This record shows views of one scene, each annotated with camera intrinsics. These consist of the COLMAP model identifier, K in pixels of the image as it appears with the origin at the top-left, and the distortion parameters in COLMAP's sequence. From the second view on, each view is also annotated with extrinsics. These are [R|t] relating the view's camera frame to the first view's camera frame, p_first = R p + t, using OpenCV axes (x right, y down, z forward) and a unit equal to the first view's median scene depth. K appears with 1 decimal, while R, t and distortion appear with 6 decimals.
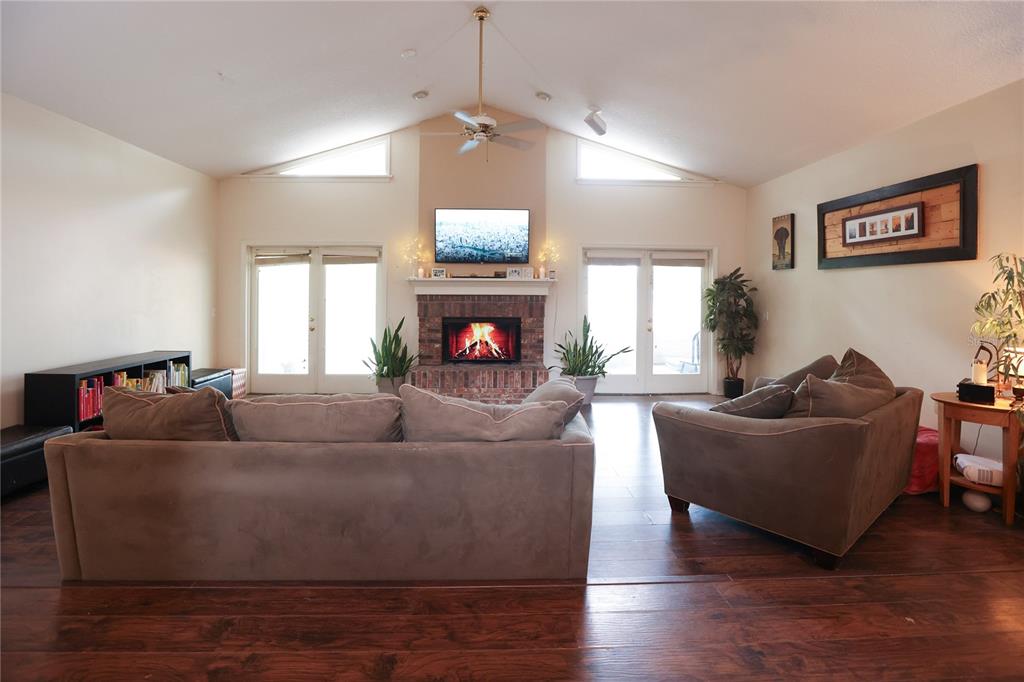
lens RADIAL K [[484.6, 0, 503.3], [0, 484.6, 304.6], [0, 0, 1]] dist [-0.043673, 0.024147]
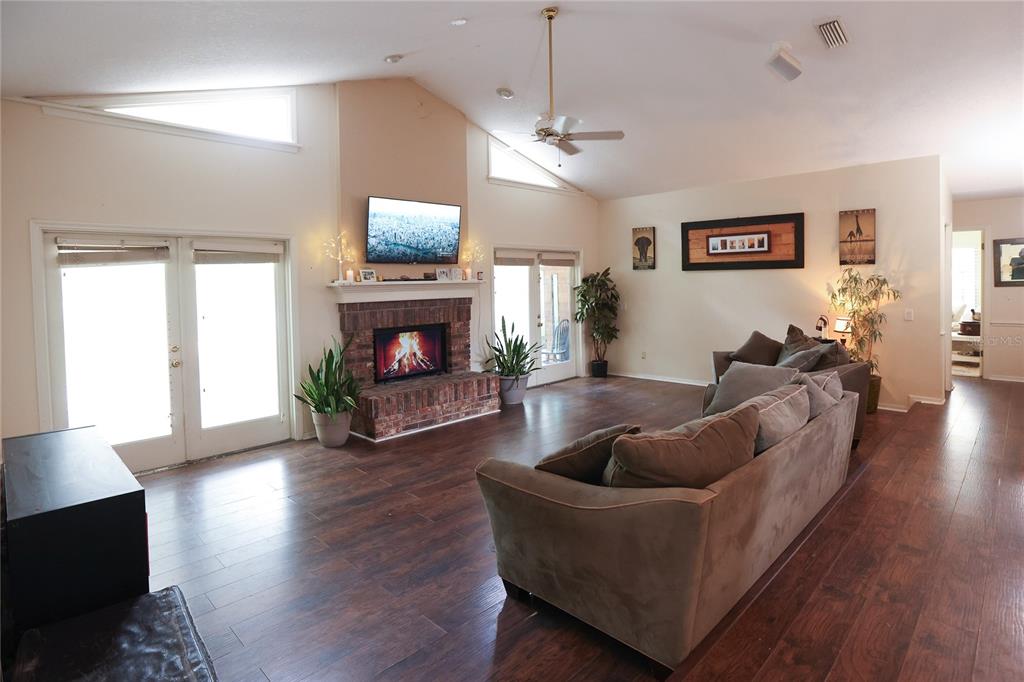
lens RADIAL K [[535.6, 0, 544.9], [0, 535.6, 303.0], [0, 0, 1]] dist [-0.026164, 0.000473]
pose [[0.714185, -0.048316, 0.698287, -0.552193], [0.039089, 0.998811, 0.029131, -0.033389], [-0.698865, 0.006491, 0.715225, 0.149718]]
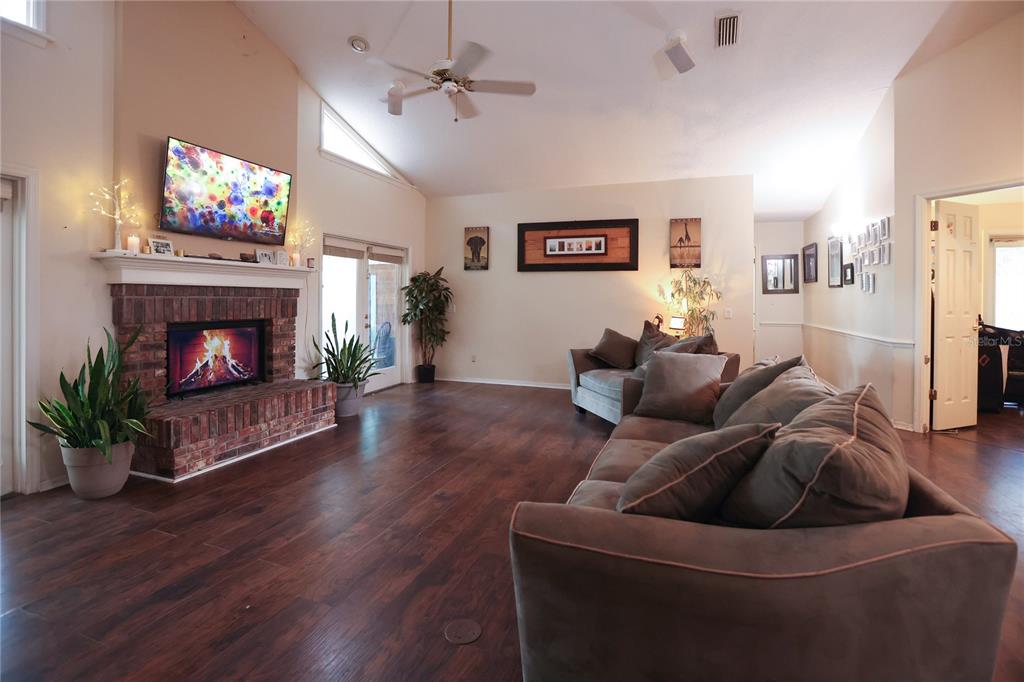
lens RADIAL K [[484.6, 0, 503.3], [0, 484.6, 304.6], [0, 0, 1]] dist [-0.043673, 0.024147]
pose [[0.399407, -0.014679, 0.916656, -0.498526], [0.017861, 0.999807, 0.008228, 0.006372], [-0.916600, 0.013086, 0.399592, 0.394149]]
